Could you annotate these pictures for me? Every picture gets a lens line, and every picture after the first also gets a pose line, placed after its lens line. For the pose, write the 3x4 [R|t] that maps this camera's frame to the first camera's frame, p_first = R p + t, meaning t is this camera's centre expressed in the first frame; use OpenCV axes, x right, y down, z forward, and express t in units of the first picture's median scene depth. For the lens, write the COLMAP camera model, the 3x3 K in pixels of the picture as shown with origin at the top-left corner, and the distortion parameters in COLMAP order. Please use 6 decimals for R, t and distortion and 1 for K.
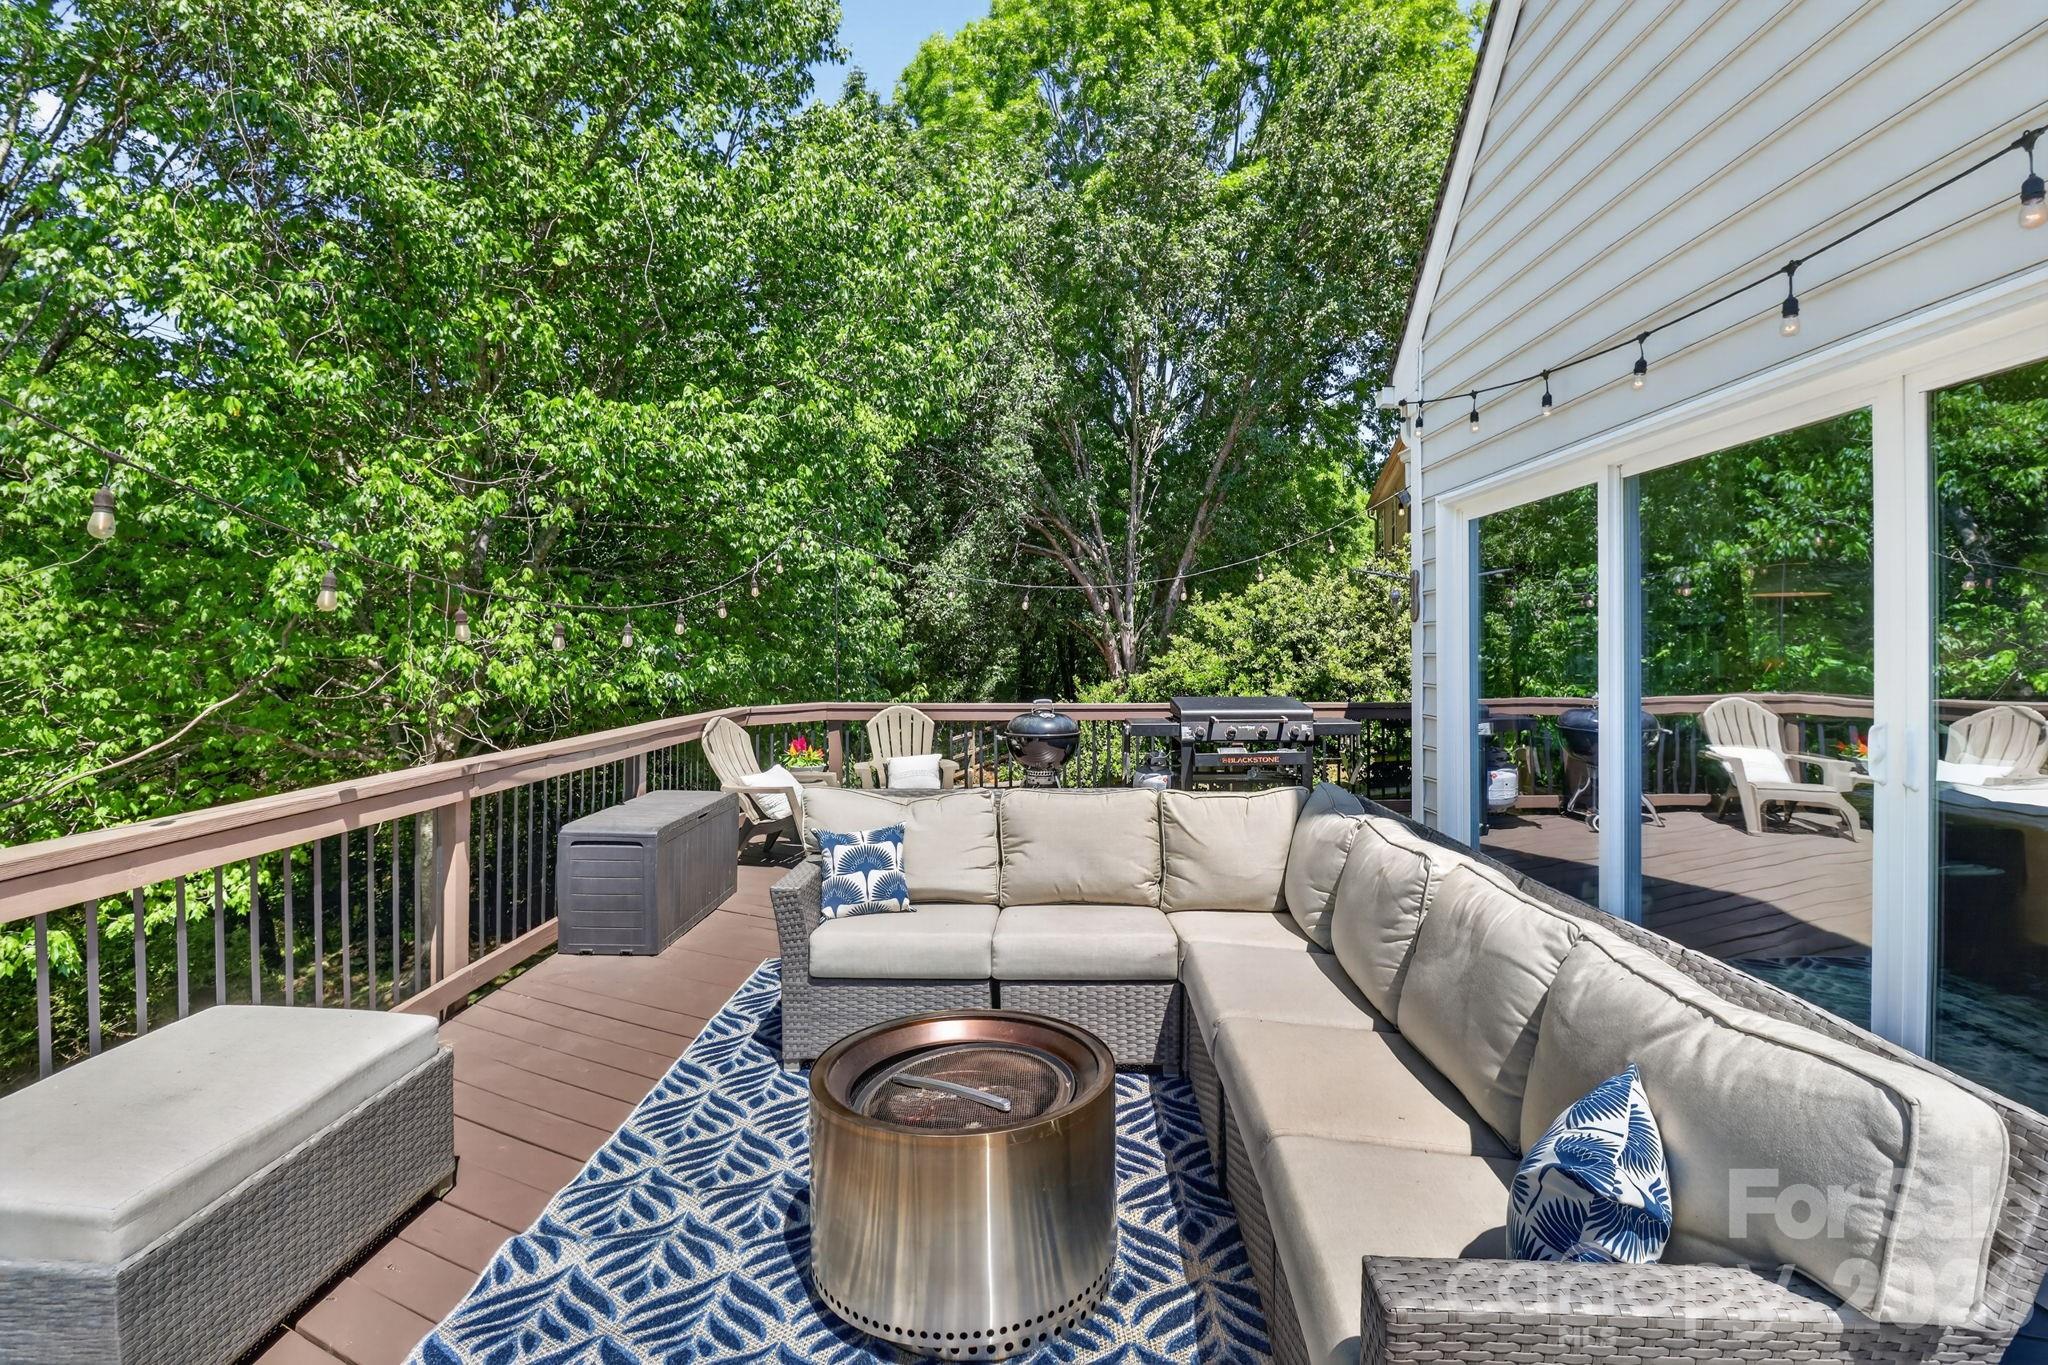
lens RADIAL K [[958.2, 0, 1045.7], [0, 958.2, 662.2], [0, 0, 1]] dist [0.002627, -0.009495]
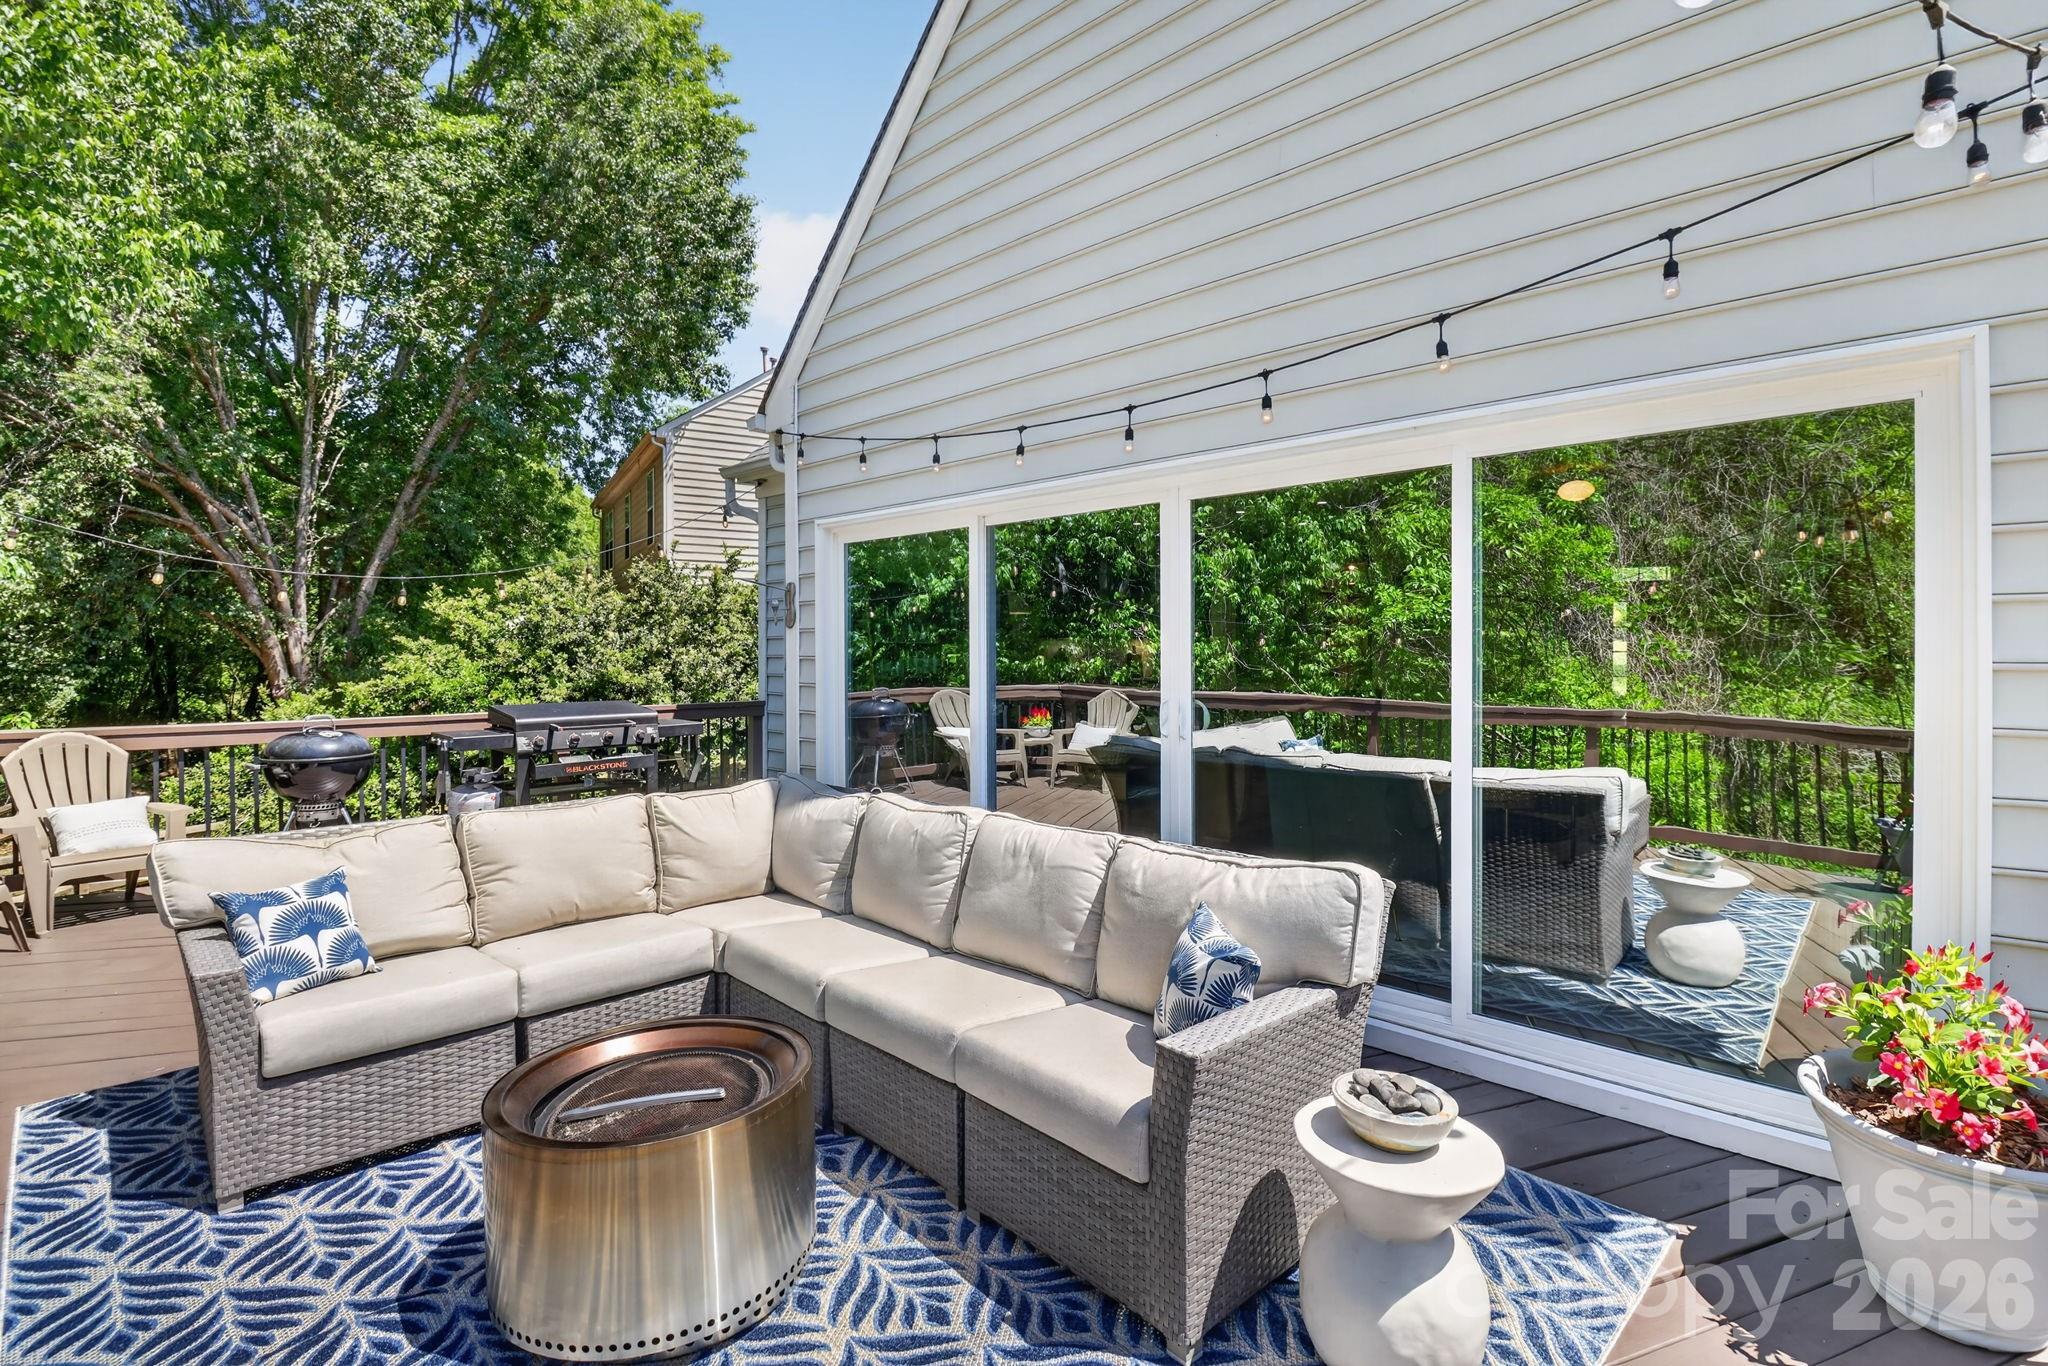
lens RADIAL K [[958.2, 0, 1041.3], [0, 958.2, 653.8], [0, 0, 1]] dist [0.002627, -0.009495]
pose [[0.695167, -0.000748, 0.718848, -0.163083], [0.008982, 0.999930, -0.007645, -0.000745], [-0.718792, 0.011771, 0.695126, 0.006686]]
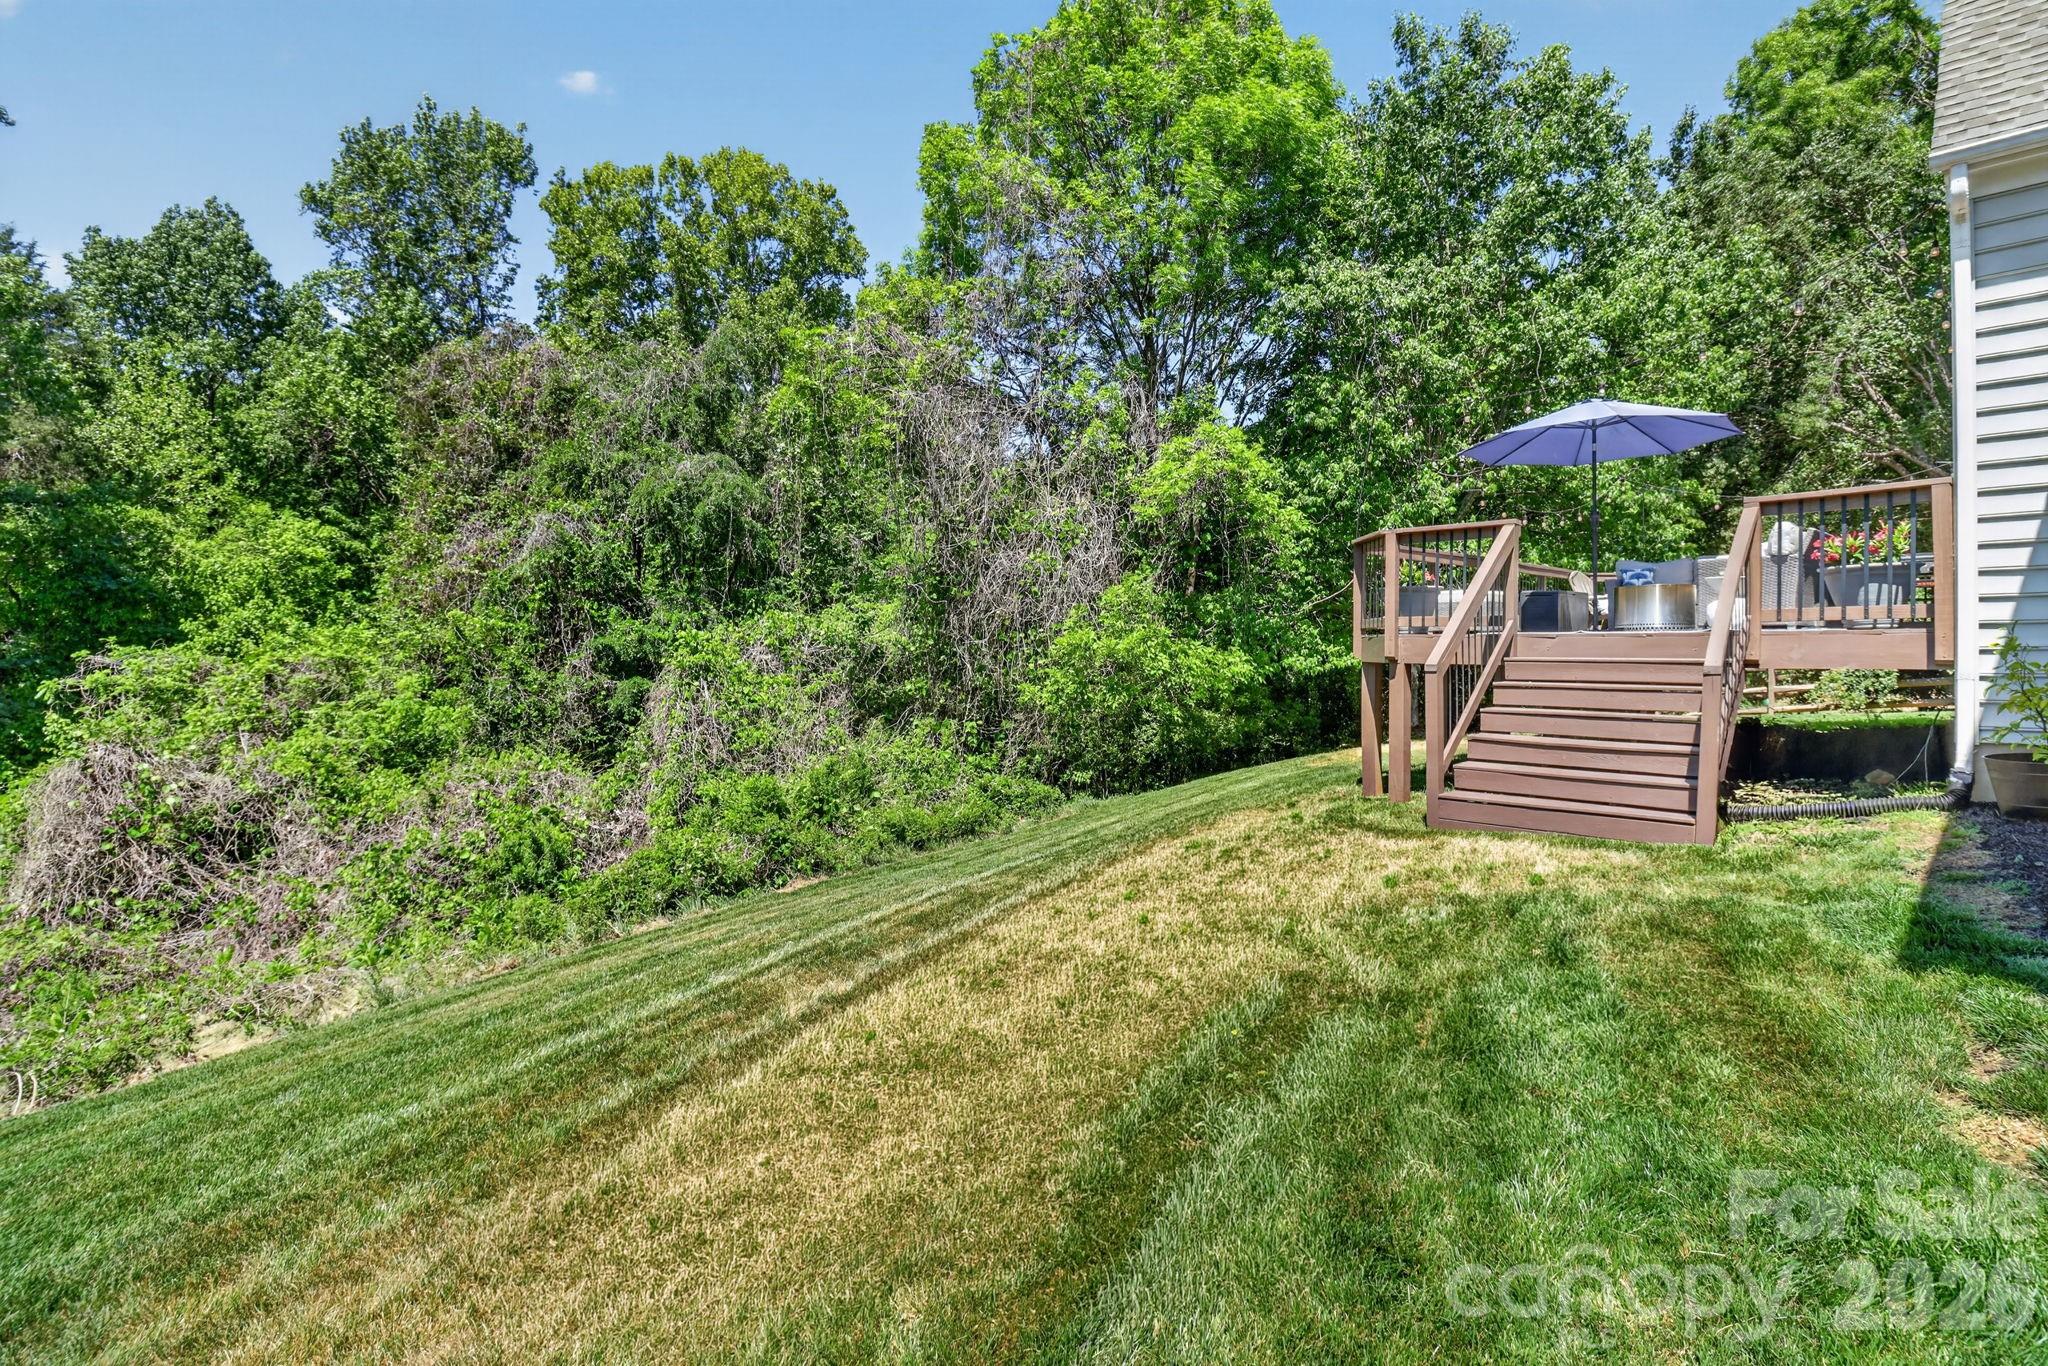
lens RADIAL K [[958.2, 0, 1017.6], [0, 958.2, 686.4], [0, 0, 1]] dist [0.002627, -0.009495]
pose [[0.681125, 0.023214, -0.731799, 0.304784], [-0.004144, 0.999603, 0.027852, 0.204906], [0.732155, -0.015938, 0.680951, -1.072424]]
